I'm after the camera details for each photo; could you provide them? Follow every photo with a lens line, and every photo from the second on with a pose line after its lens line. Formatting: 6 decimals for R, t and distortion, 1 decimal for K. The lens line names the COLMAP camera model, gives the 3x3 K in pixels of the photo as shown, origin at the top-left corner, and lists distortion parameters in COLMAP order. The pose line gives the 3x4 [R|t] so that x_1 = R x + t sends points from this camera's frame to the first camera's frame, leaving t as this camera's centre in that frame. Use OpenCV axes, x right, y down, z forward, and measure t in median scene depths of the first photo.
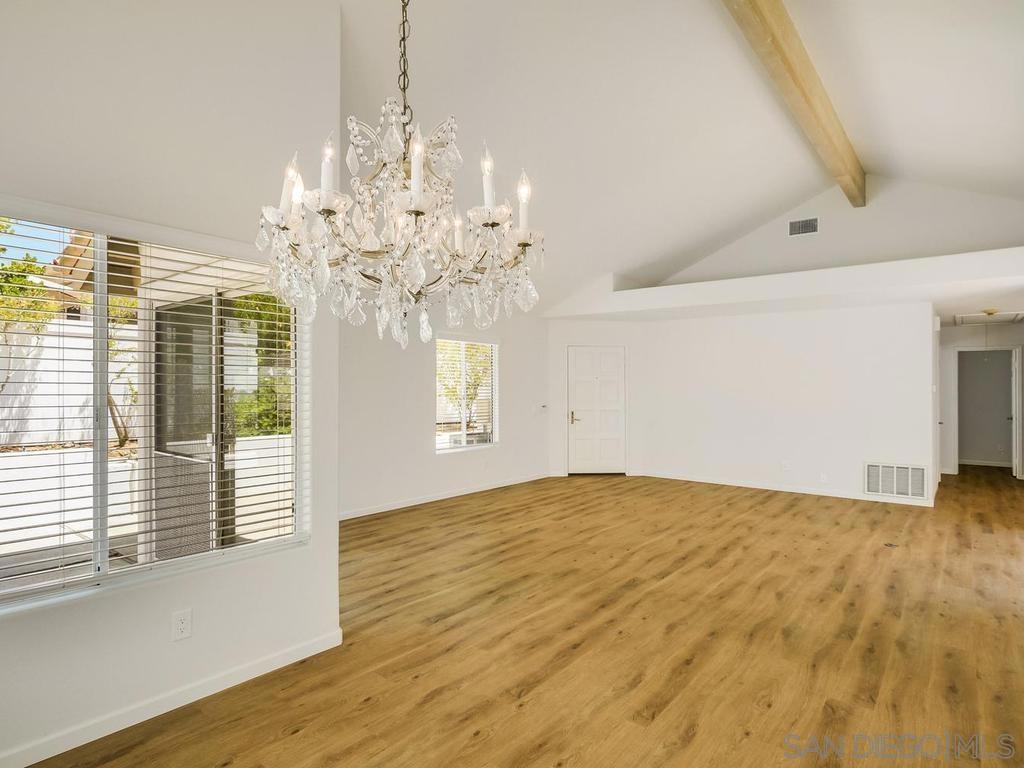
lens RADIAL K [[570.3, 0, 504.9], [0, 570.3, 381.1], [0, 0, 1]] dist [-0.004401, -0.004707]
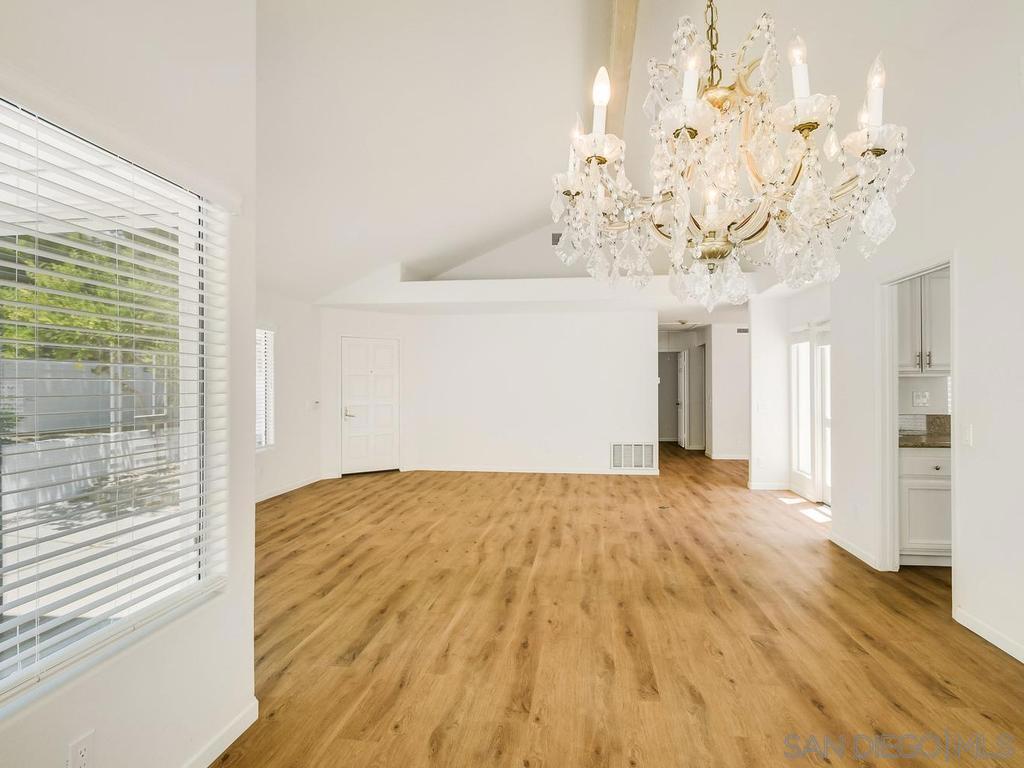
lens RADIAL K [[570.3, 0, 504.5], [0, 570.3, 386.0], [0, 0, 1]] dist [-0.004401, -0.004707]
pose [[0.859845, -0.006919, 0.510508, -0.318915], [0.001052, 0.999930, 0.011781, 0.017197], [-0.510553, -0.009593, 0.859793, 0.166718]]
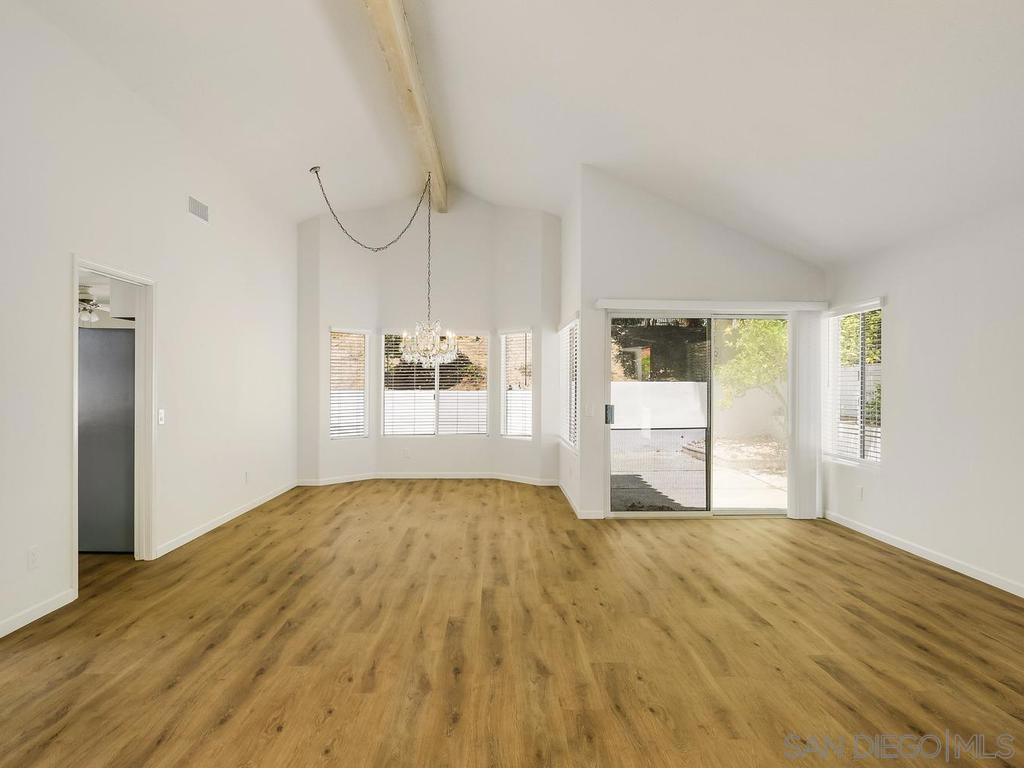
lens RADIAL K [[614.8, 0, 516.6], [0, 614.8, 393.4], [0, 0, 1]] dist [-0.006201, -0.001267]
pose [[-0.752918, 0.003021, -0.658107, 0.950739], [0.003573, 0.999993, 0.000504, 0.050009], [0.658104, -0.001972, -0.752924, 1.938240]]
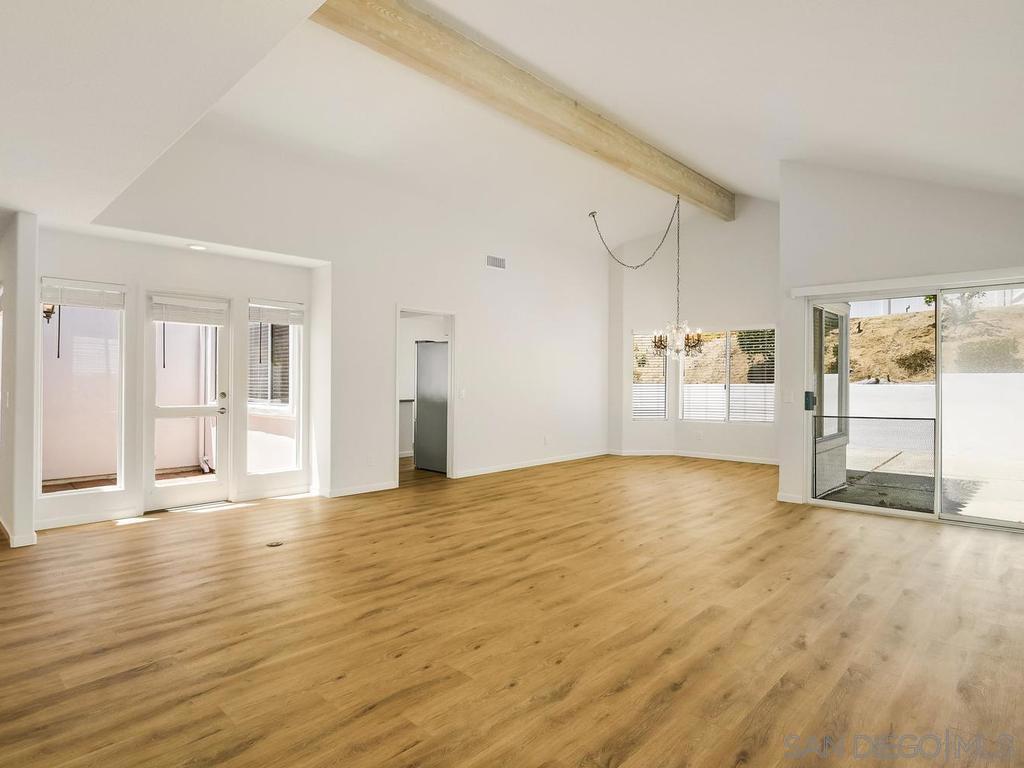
lens RADIAL K [[570.3, 0, 520.6], [0, 570.3, 389.0], [0, 0, 1]] dist [-0.004401, -0.004707]
pose [[-0.998608, -0.005053, 0.052508, 0.382381], [-0.005372, 0.999968, -0.005938, 0.090337], [-0.052476, -0.006212, -0.998603, 2.419739]]
